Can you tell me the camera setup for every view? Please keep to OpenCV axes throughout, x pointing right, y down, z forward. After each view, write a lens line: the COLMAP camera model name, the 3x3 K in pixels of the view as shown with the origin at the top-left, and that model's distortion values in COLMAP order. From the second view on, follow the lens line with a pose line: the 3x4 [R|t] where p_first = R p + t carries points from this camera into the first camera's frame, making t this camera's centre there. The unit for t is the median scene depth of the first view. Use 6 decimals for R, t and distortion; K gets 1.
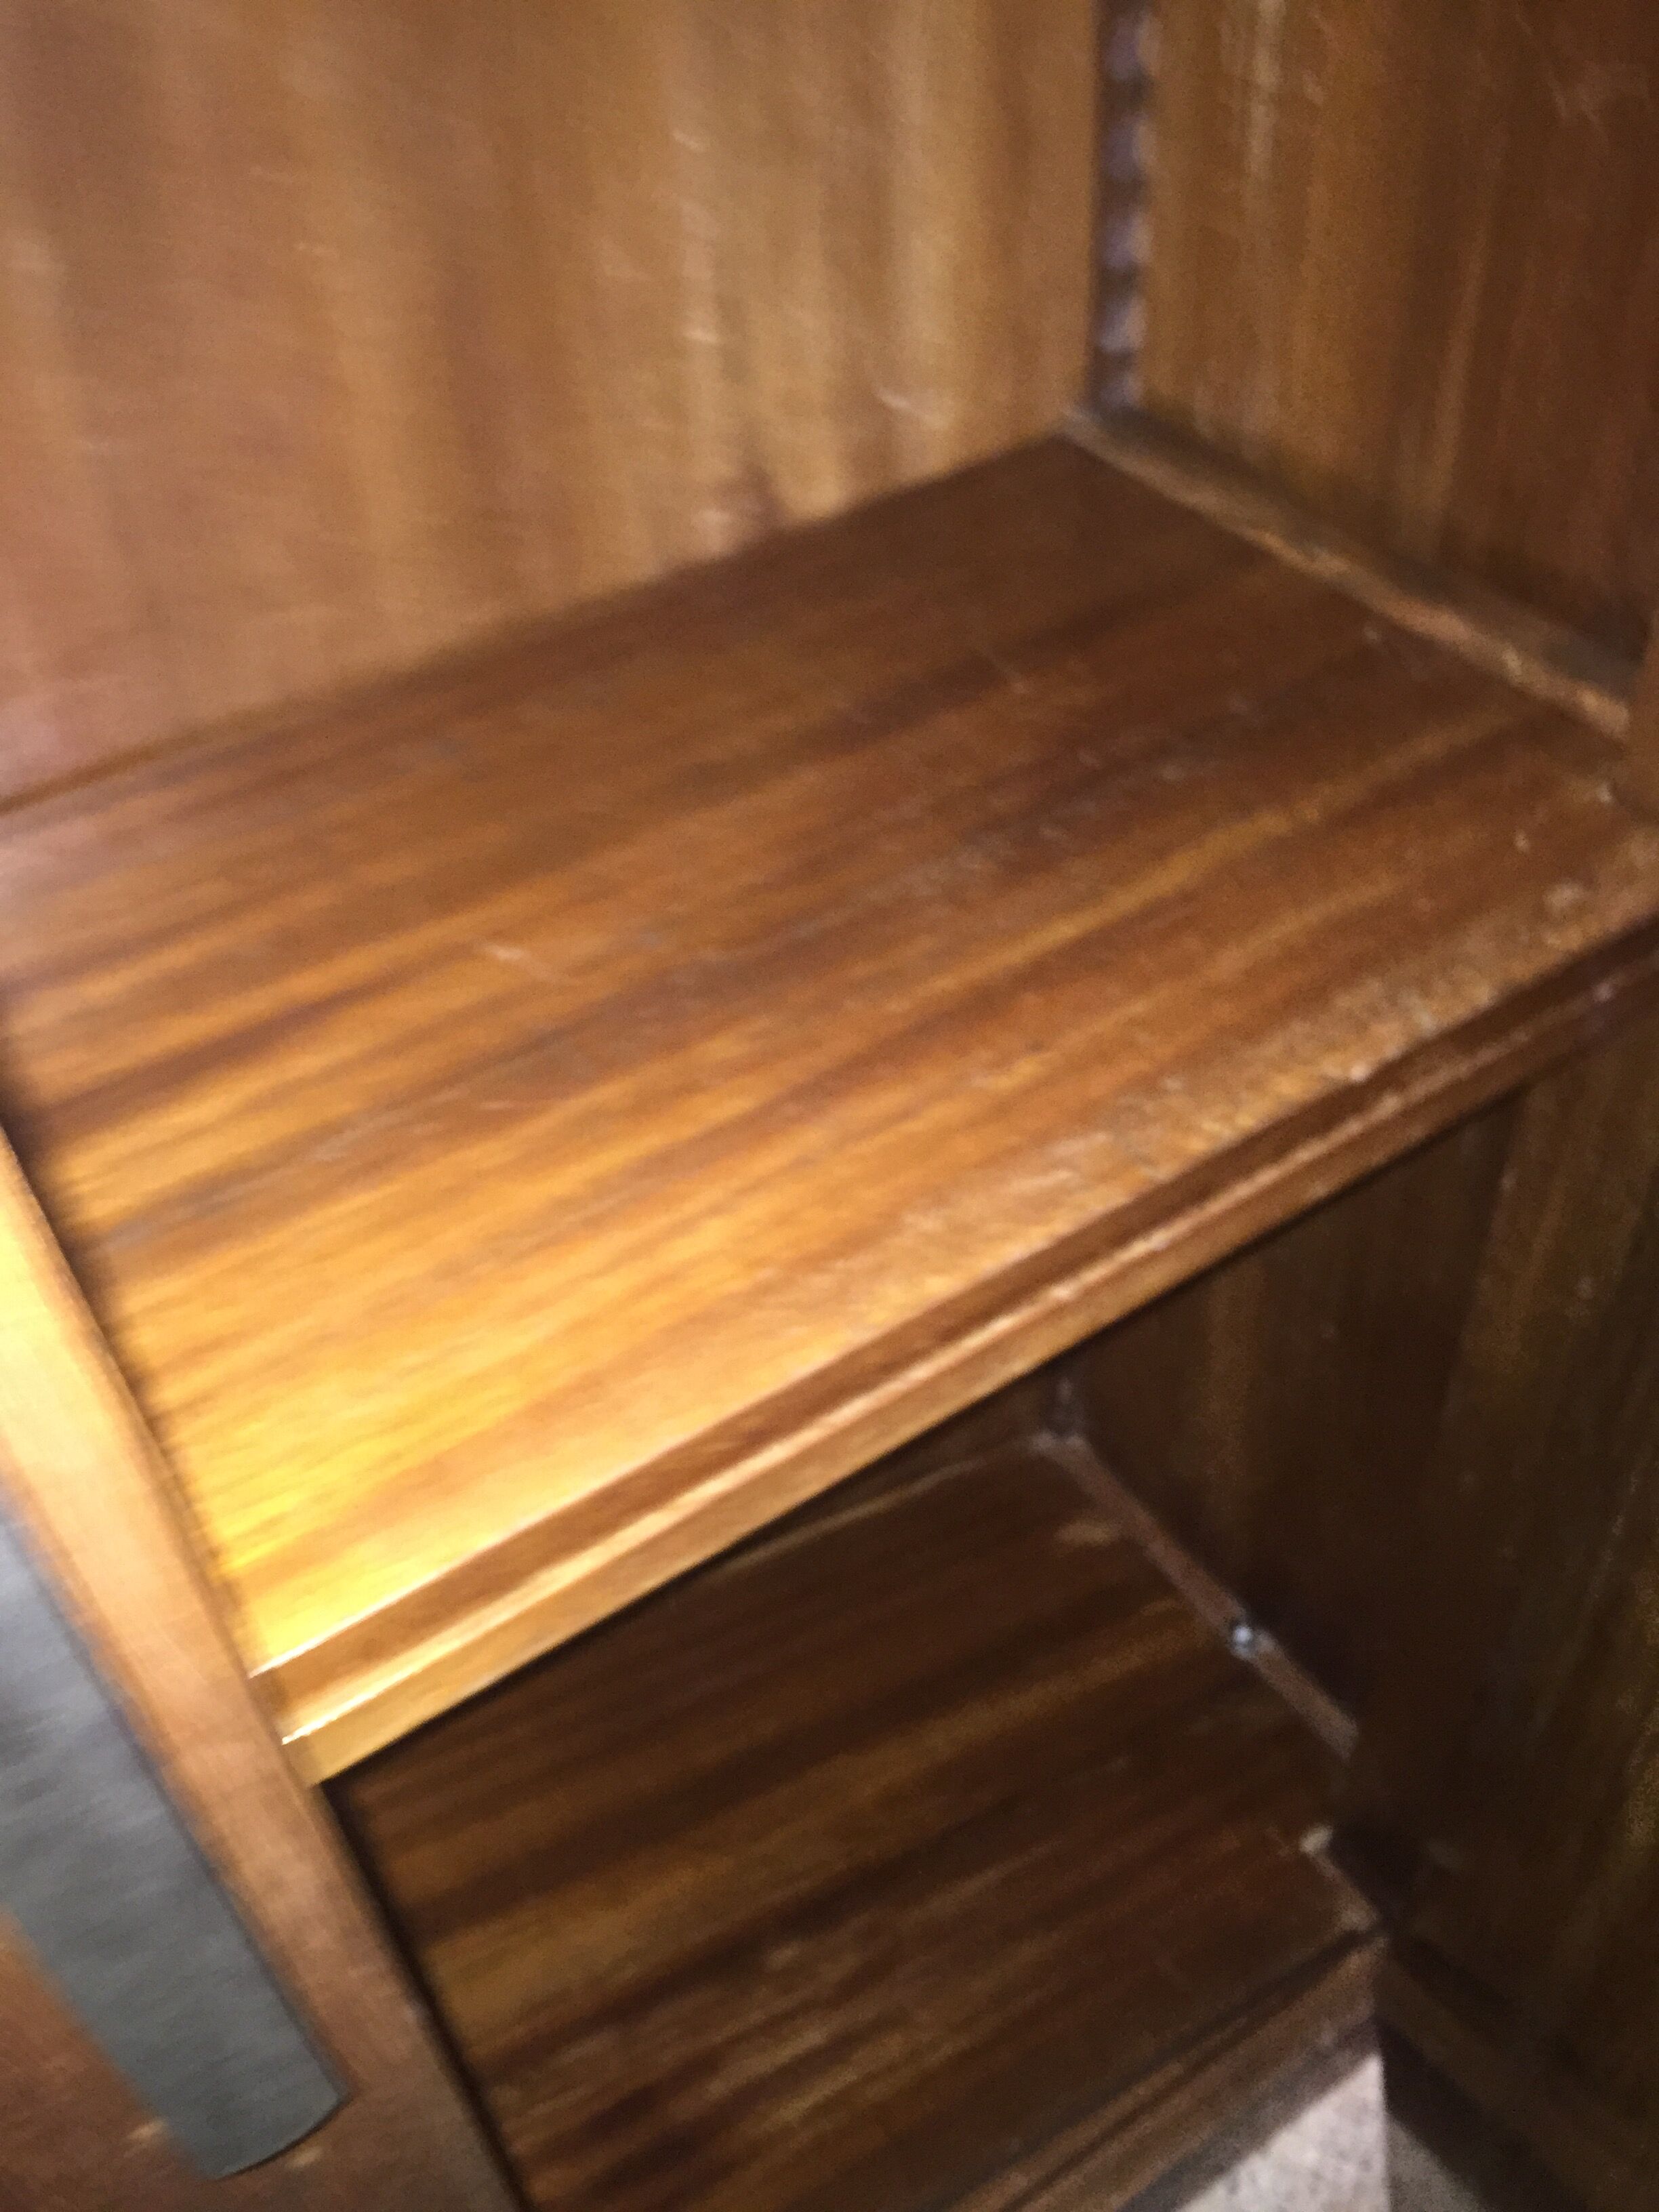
lens RADIAL K [[1886.3, 0, 829.5], [0, 1886.3, 1106.0], [0, 0, 1]] dist [0.094106, -0.075934]
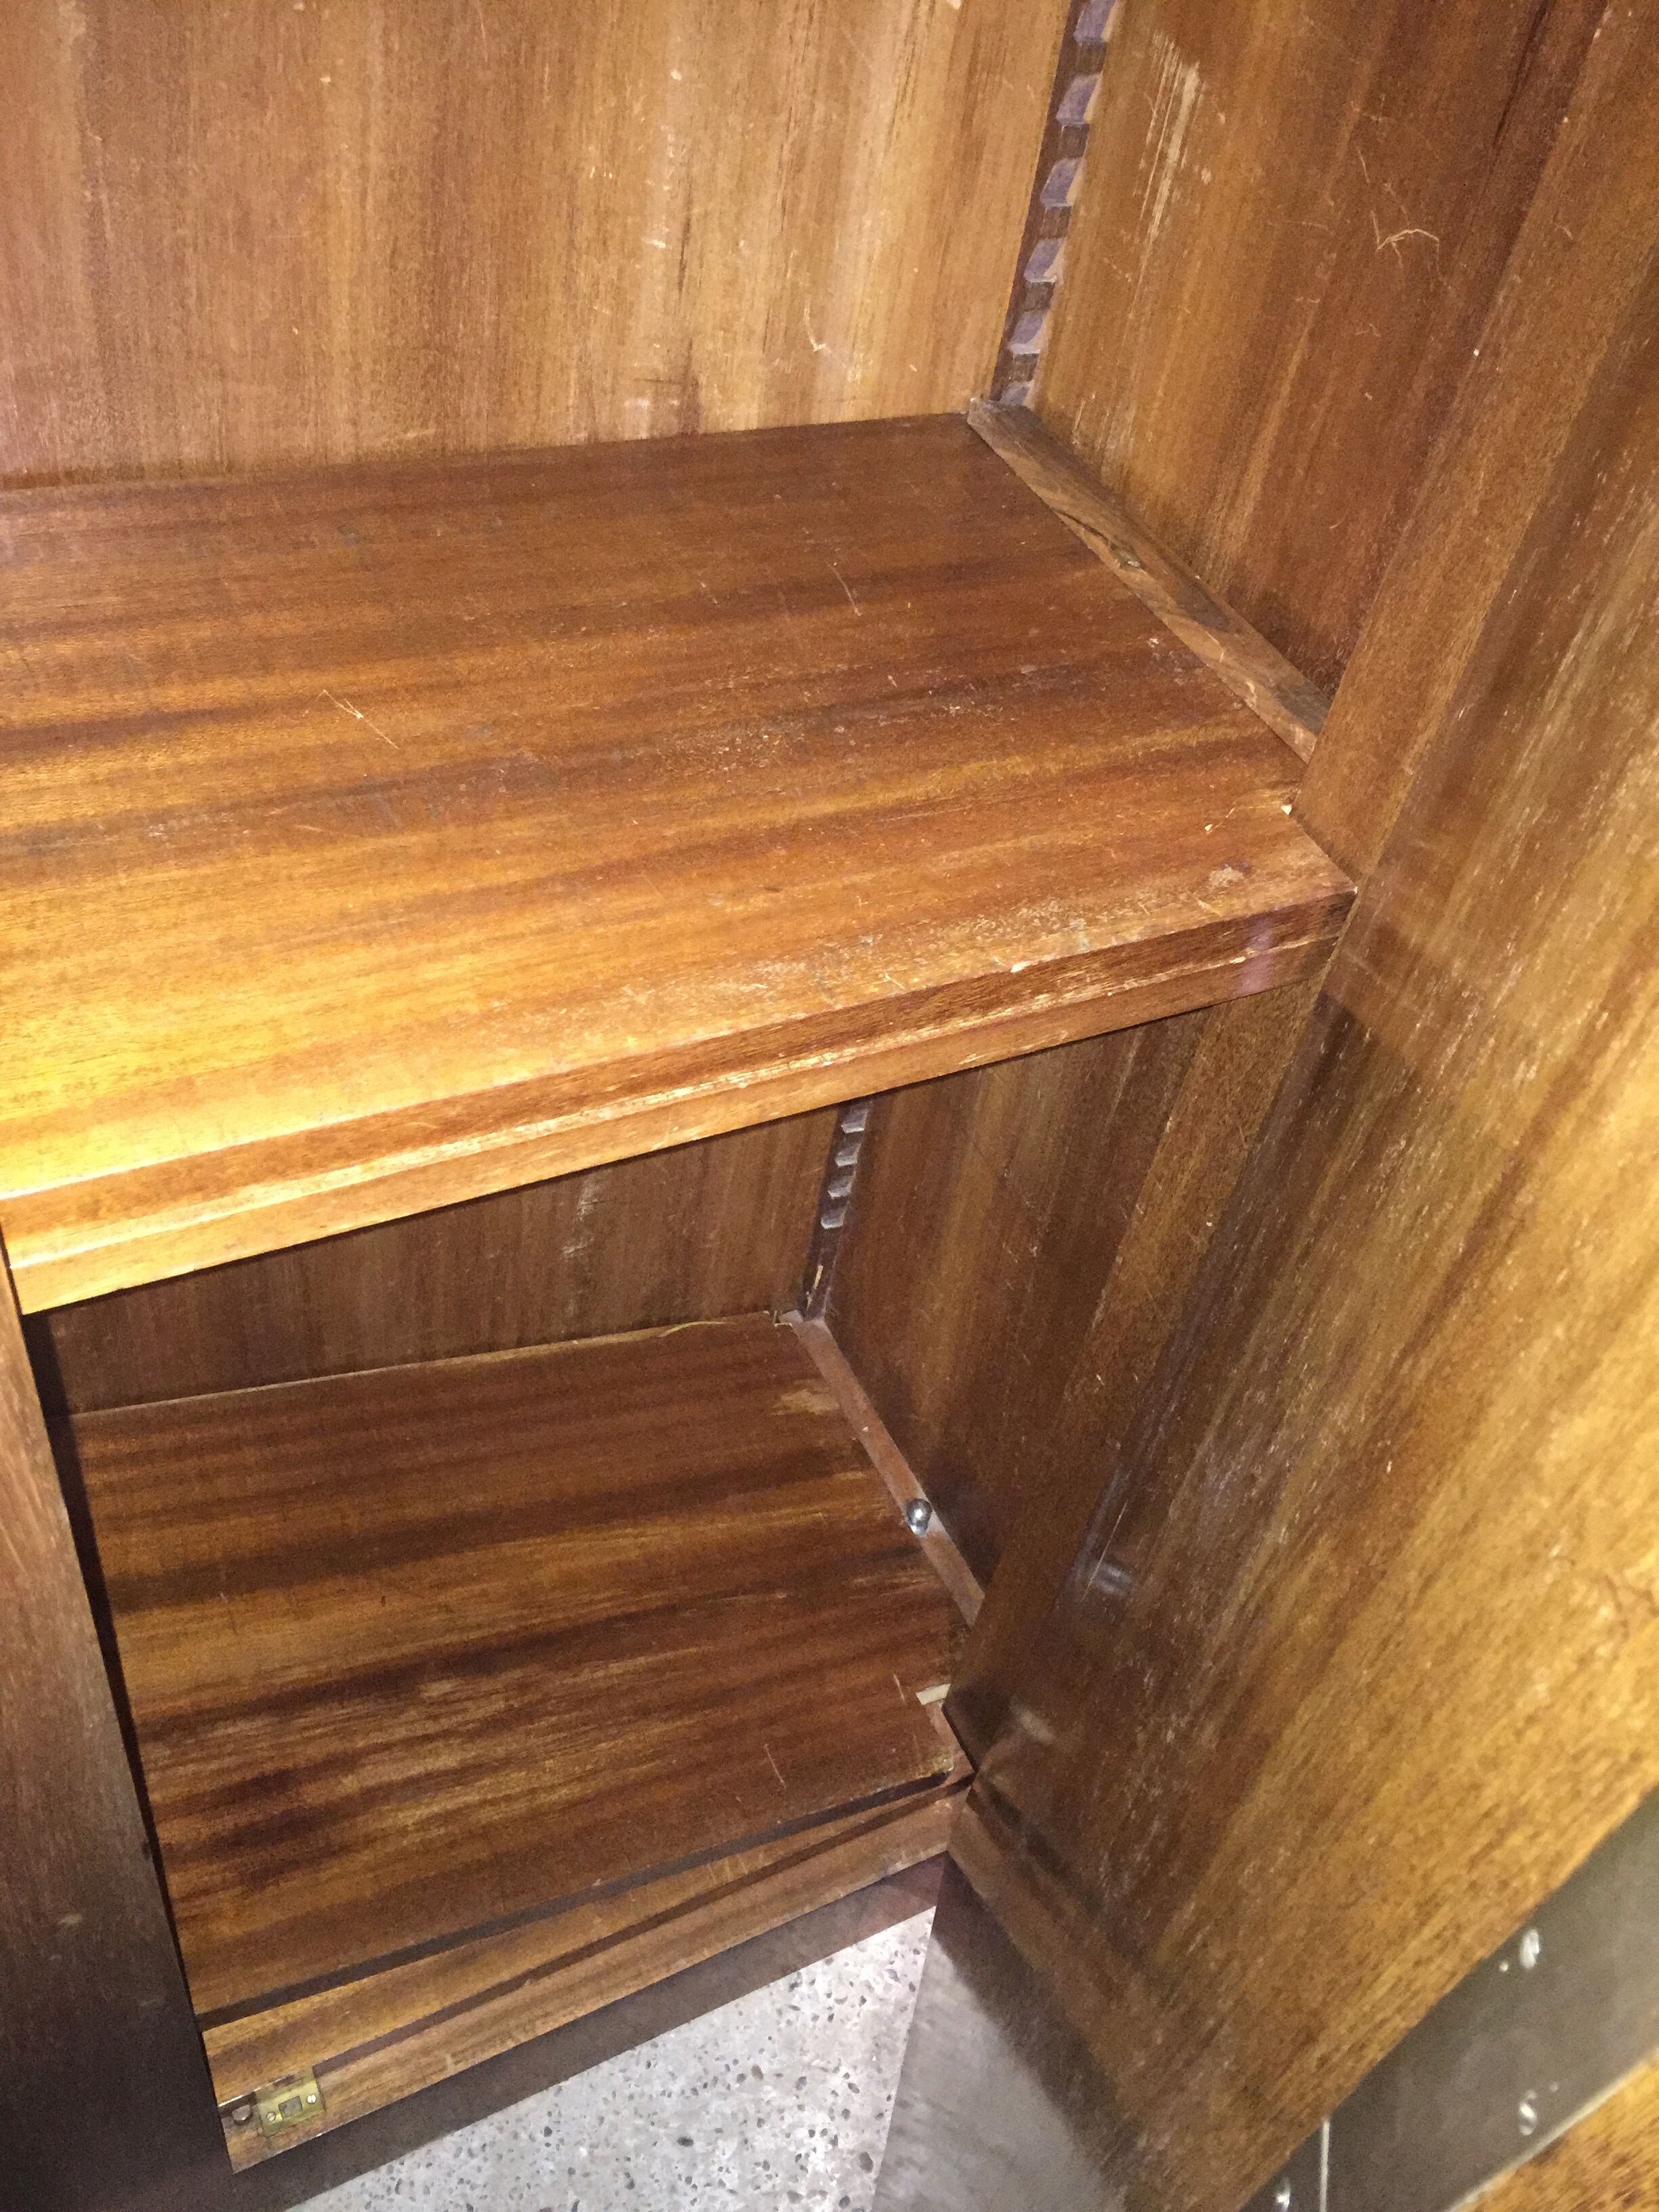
lens RADIAL K [[1895.5, 0, 899.1], [0, 1895.5, 1107.7], [0, 0, 1]] dist [0.124736, -0.108153]
pose [[0.972006, 0.223349, 0.072941, 0.108171], [-0.223893, 0.974613, -0.000735, 0.072725], [-0.071253, -0.015617, 0.997336, -0.183501]]
